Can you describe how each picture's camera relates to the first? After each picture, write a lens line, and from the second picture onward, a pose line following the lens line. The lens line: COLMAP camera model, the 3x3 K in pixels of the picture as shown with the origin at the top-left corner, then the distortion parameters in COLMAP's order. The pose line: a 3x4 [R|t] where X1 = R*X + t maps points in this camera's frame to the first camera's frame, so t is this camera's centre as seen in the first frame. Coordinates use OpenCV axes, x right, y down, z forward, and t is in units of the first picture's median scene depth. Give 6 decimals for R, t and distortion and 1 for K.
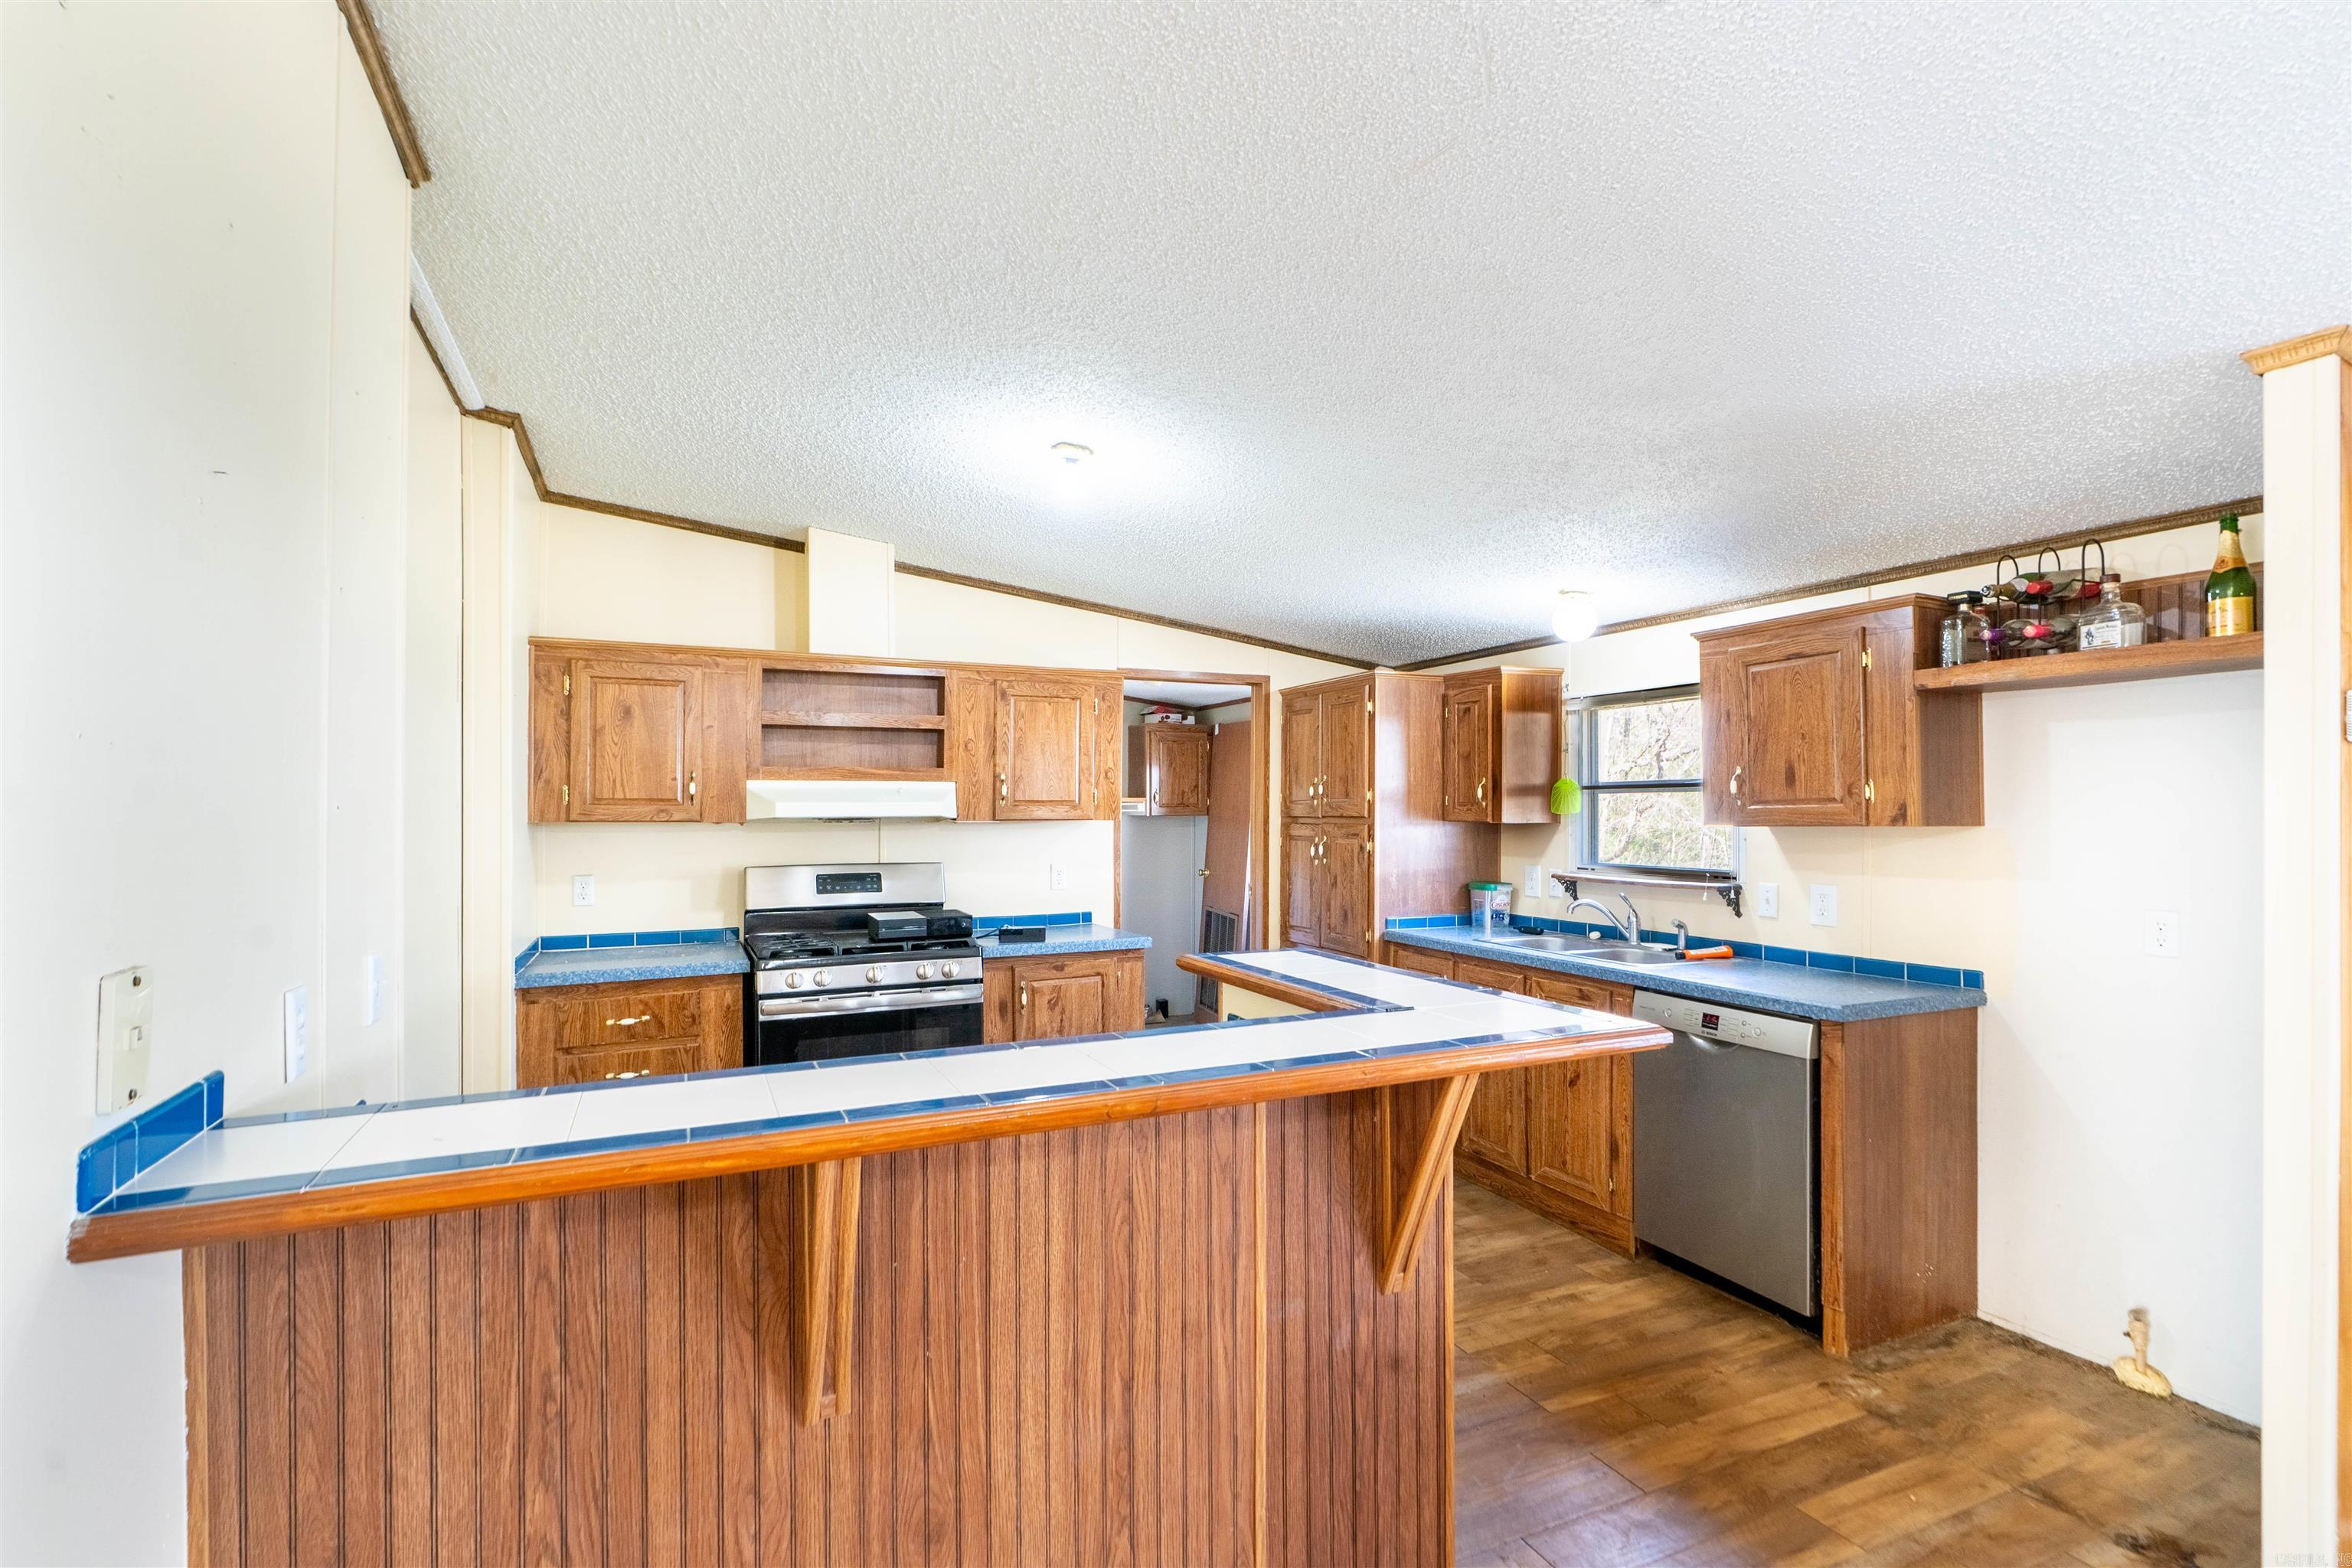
lens RADIAL K [[1077.1, 0, 1175.1], [0, 1077.1, 792.6], [0, 0, 1]] dist [-0.002992, 0.000289]
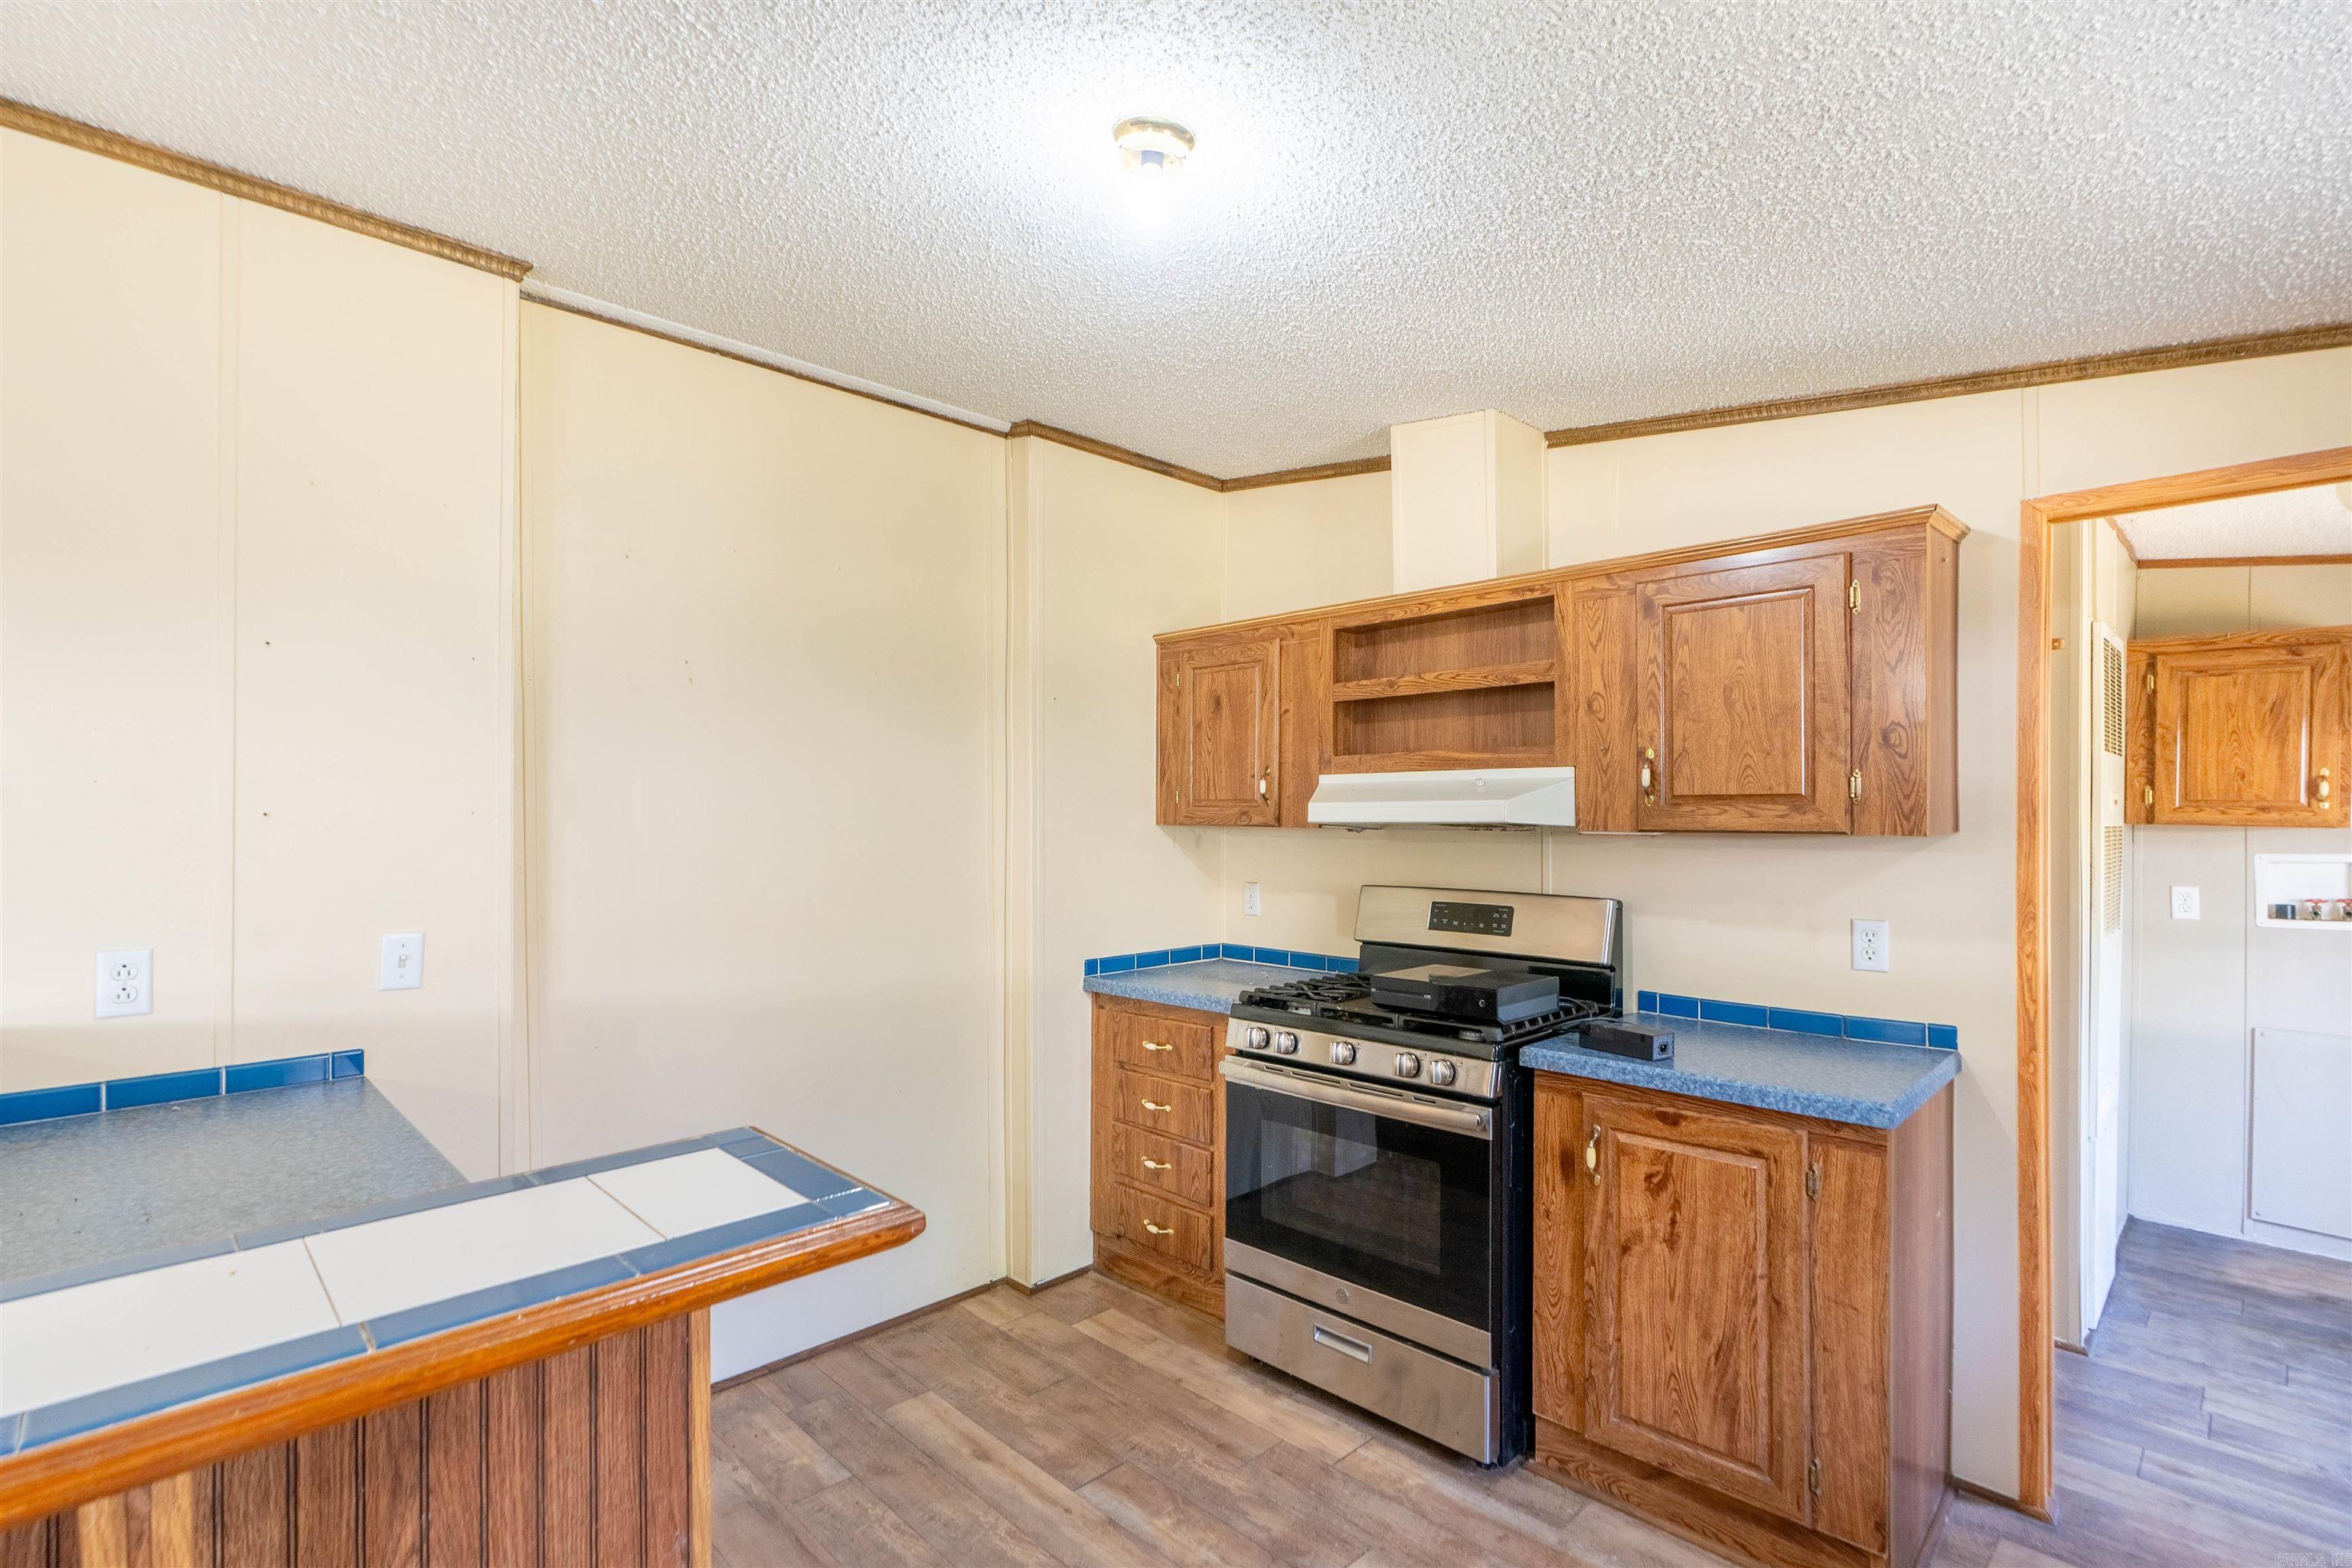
lens RADIAL K [[1085.3, 0, 1176.2], [0, 1085.3, 808.6], [0, 0, 1]] dist [-0.004462, 0.000652]
pose [[0.332707, -0.001834, -0.943029, 0.369779], [0.012533, 0.999918, 0.002477, 0.011640], [0.942947, -0.012643, 0.332703, 0.736120]]
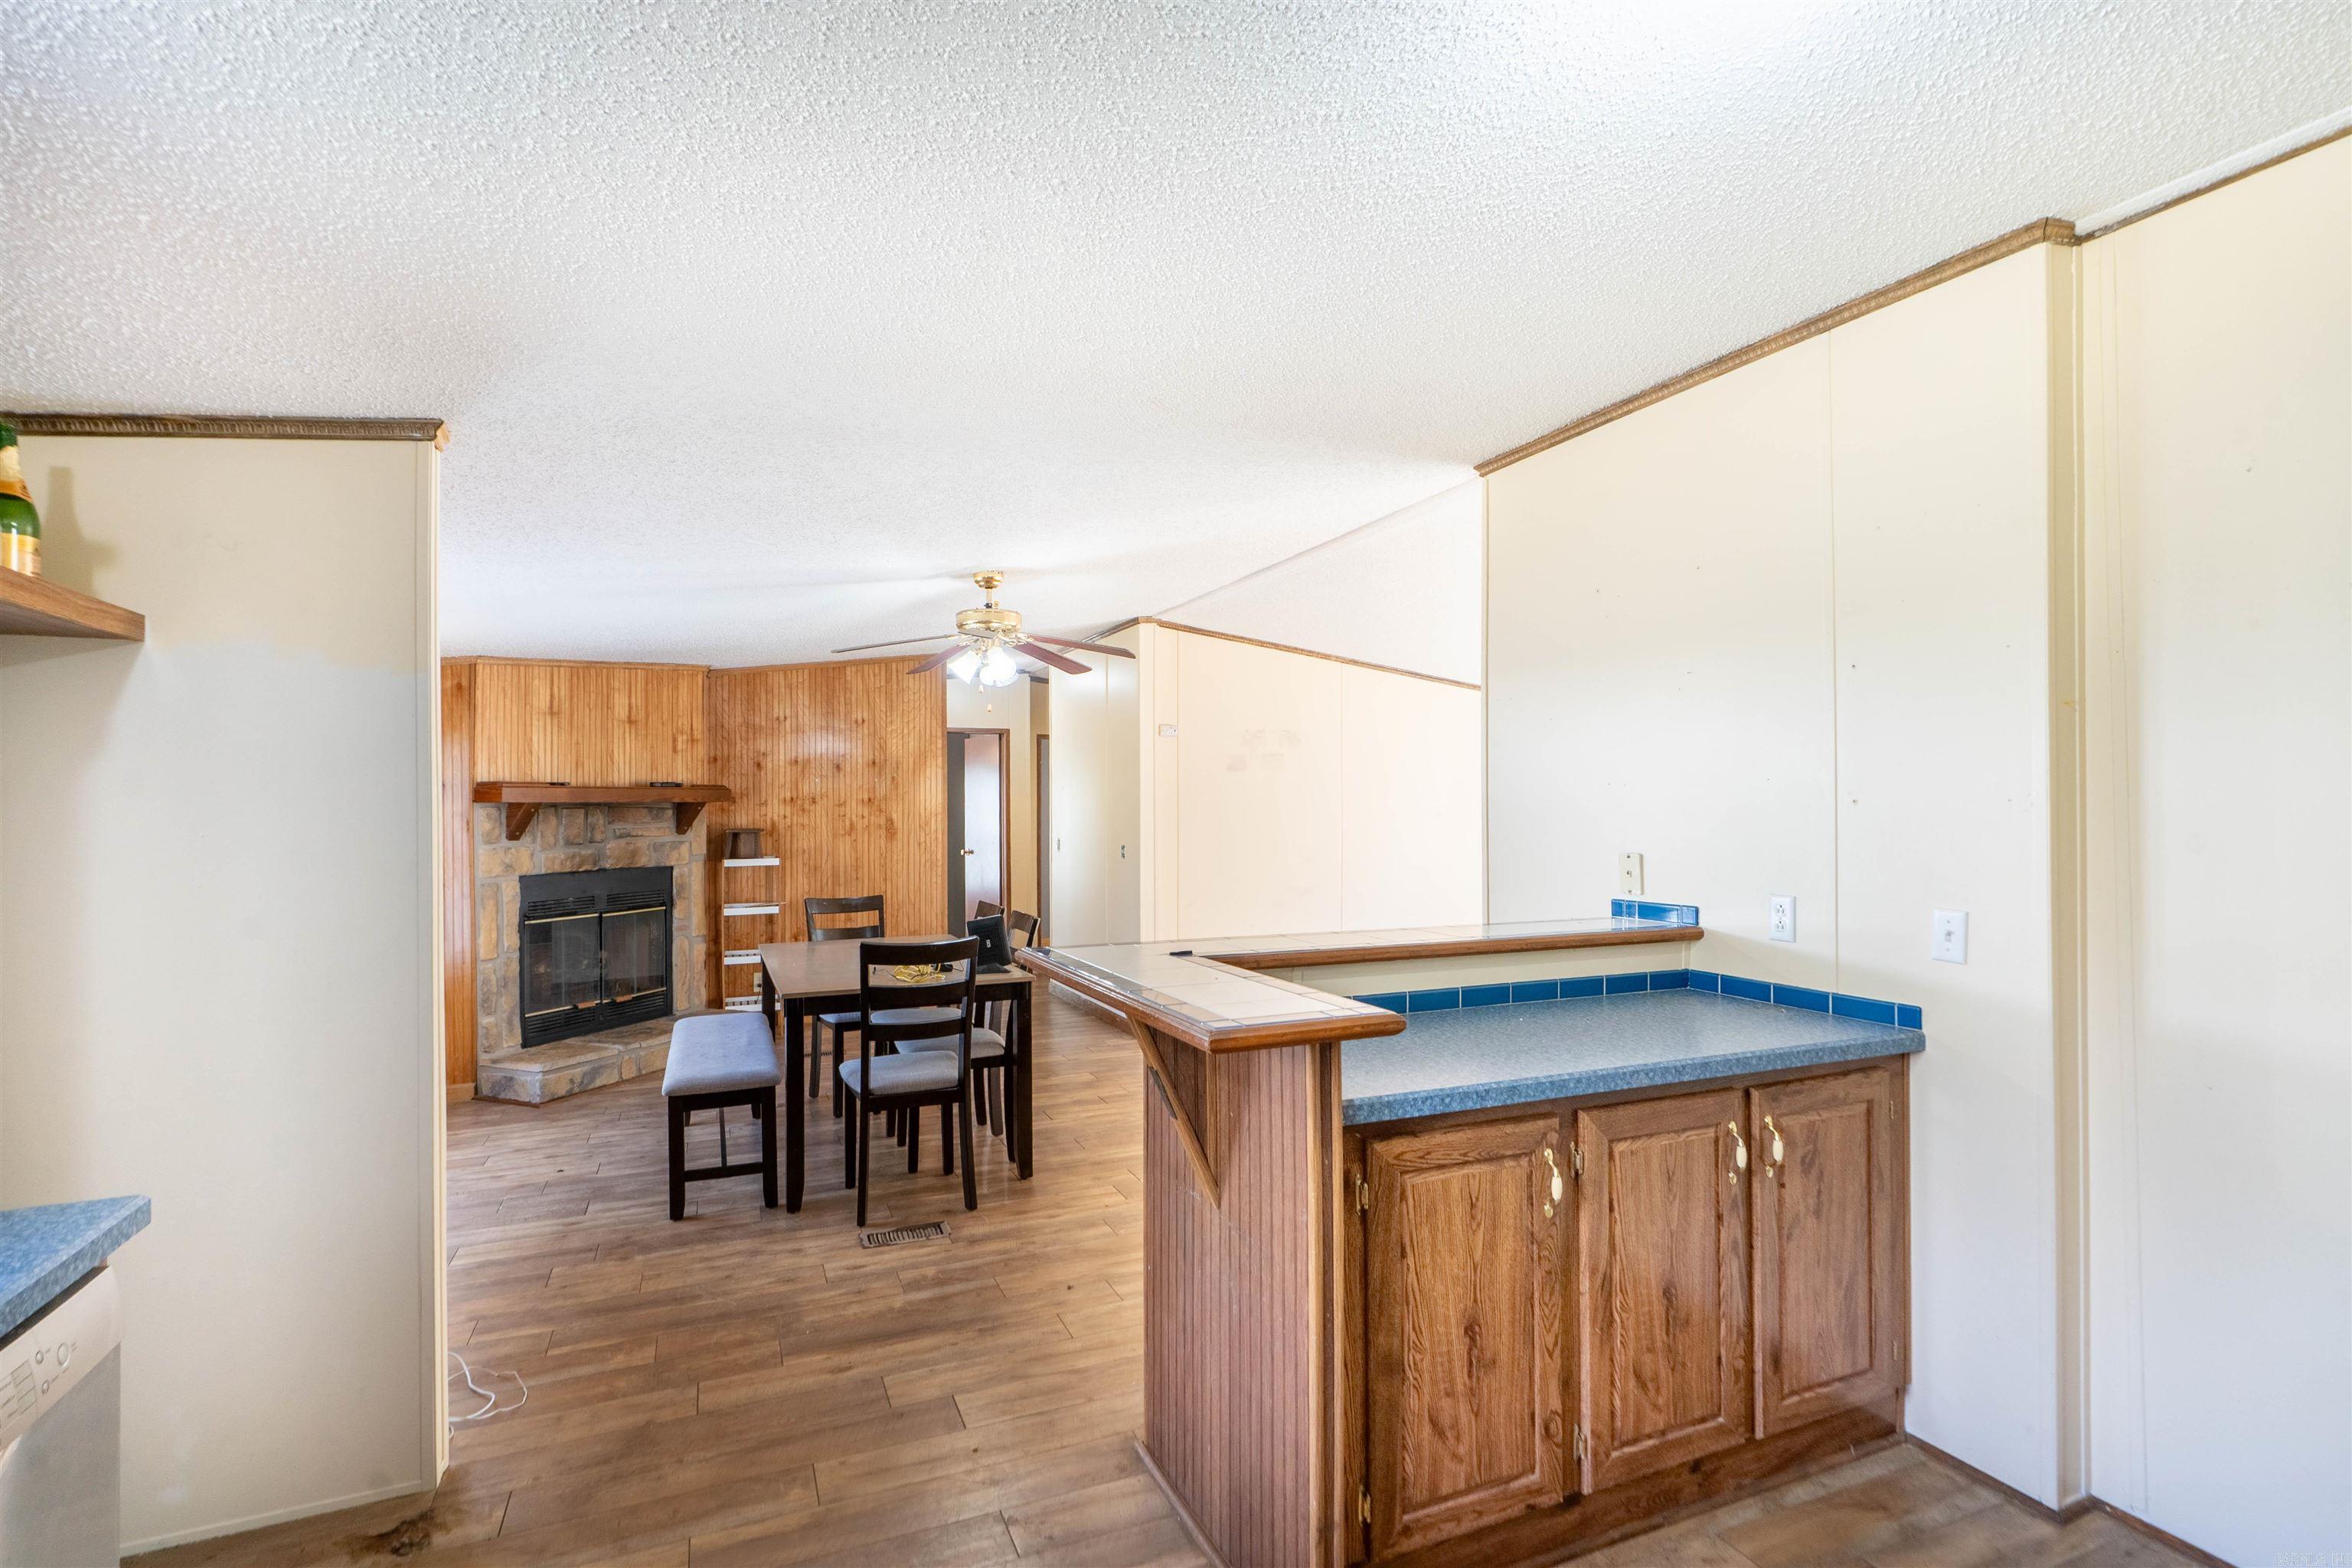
lens RADIAL K [[1093.1, 0, 1167.9], [0, 1093.1, 796.5], [0, 0, 1]] dist [-0.002014, -0.000101]
pose [[-0.999220, 0.002199, 0.039432, 0.080838], [0.001525, 0.999852, -0.017117, 0.008554], [-0.039464, -0.017043, -0.999076, 1.211415]]
